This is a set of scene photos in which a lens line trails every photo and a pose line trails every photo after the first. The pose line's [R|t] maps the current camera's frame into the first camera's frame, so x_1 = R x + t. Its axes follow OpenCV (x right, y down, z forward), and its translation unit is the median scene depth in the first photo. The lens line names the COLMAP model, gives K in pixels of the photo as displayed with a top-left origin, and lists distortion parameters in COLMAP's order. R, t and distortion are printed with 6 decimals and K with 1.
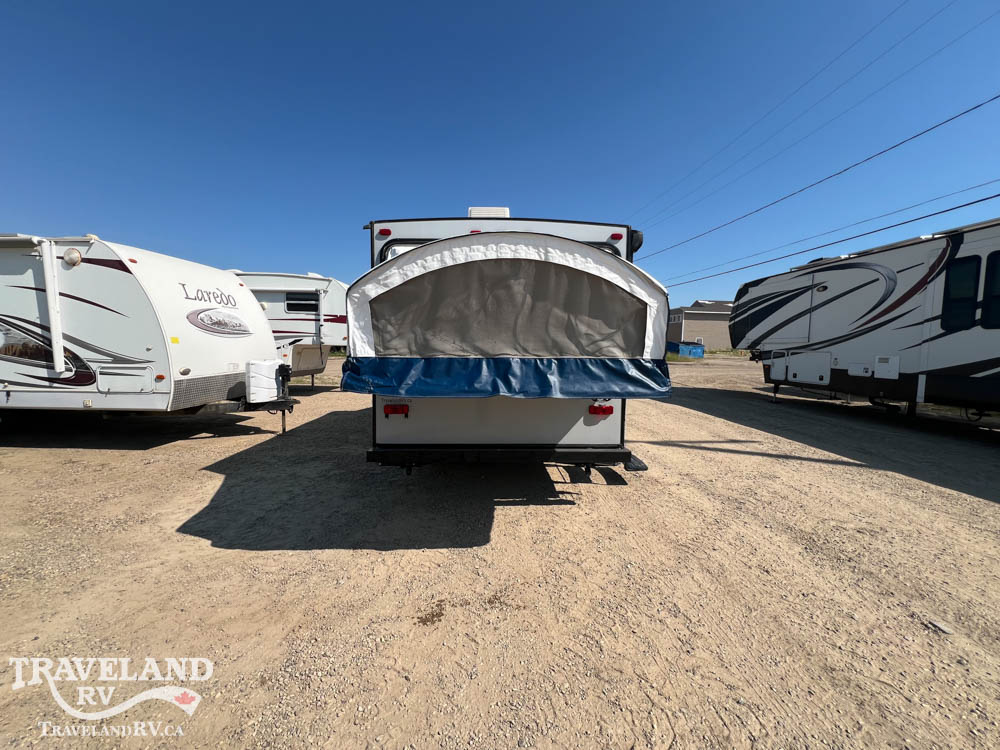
lens RADIAL K [[401.8, 0, 501.4], [0, 401.8, 376.2], [0, 0, 1]] dist [-0.002606, 0.000580]
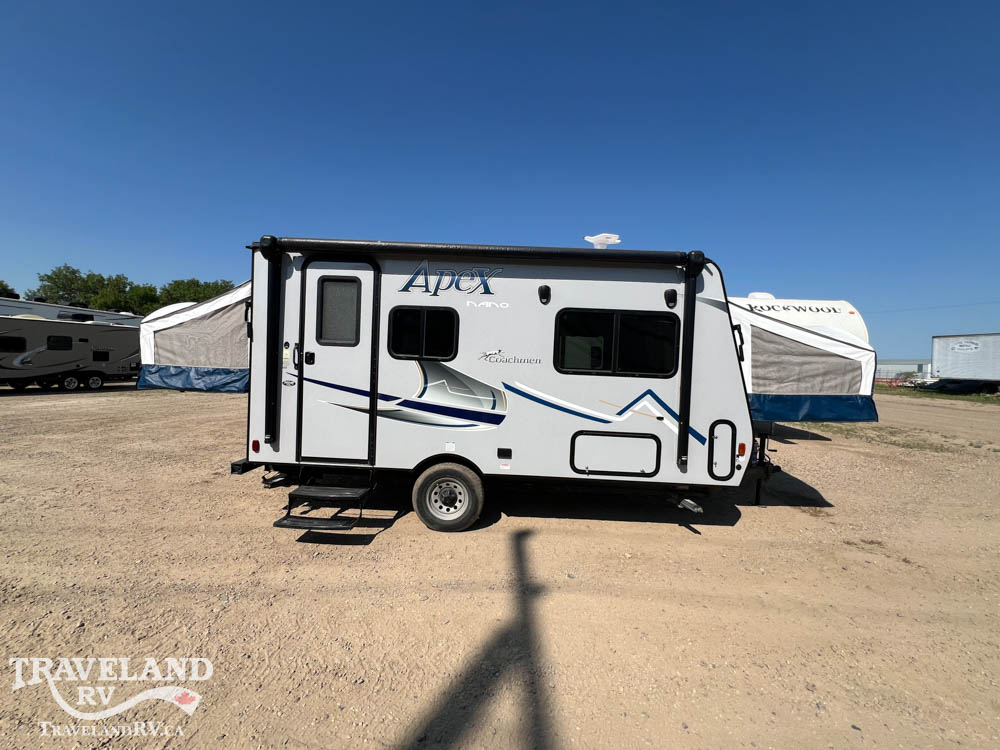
lens RADIAL K [[401.8, 0, 497.0], [0, 401.8, 374.3], [0, 0, 1]] dist [-0.002606, 0.000580]
pose [[-0.067362, 0.011638, -0.997661, 1.144965], [-0.117910, 0.992832, 0.019543, -0.120580], [0.990737, 0.118951, -0.065507, 1.509757]]
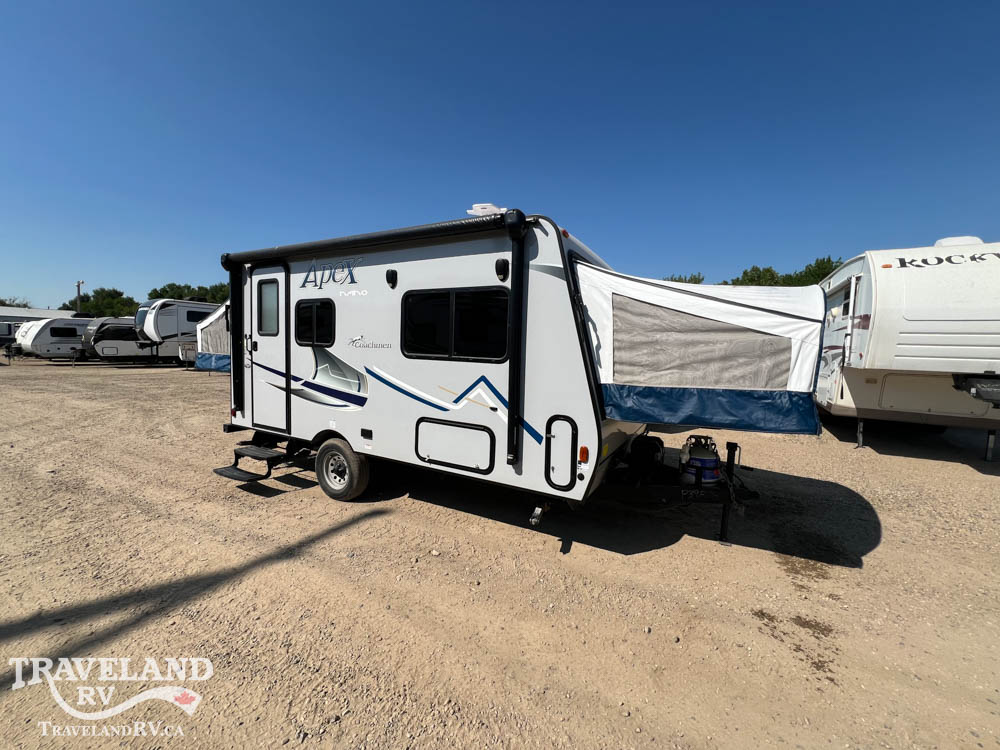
lens RADIAL K [[401.8, 0, 499.4], [0, 401.8, 376.0], [0, 0, 1]] dist [-0.002606, 0.000580]
pose [[-0.521629, 0.033750, -0.852505, 0.890610], [-0.101262, 0.989705, 0.101142, -0.191586], [0.847142, 0.139085, -0.512841, 2.214449]]
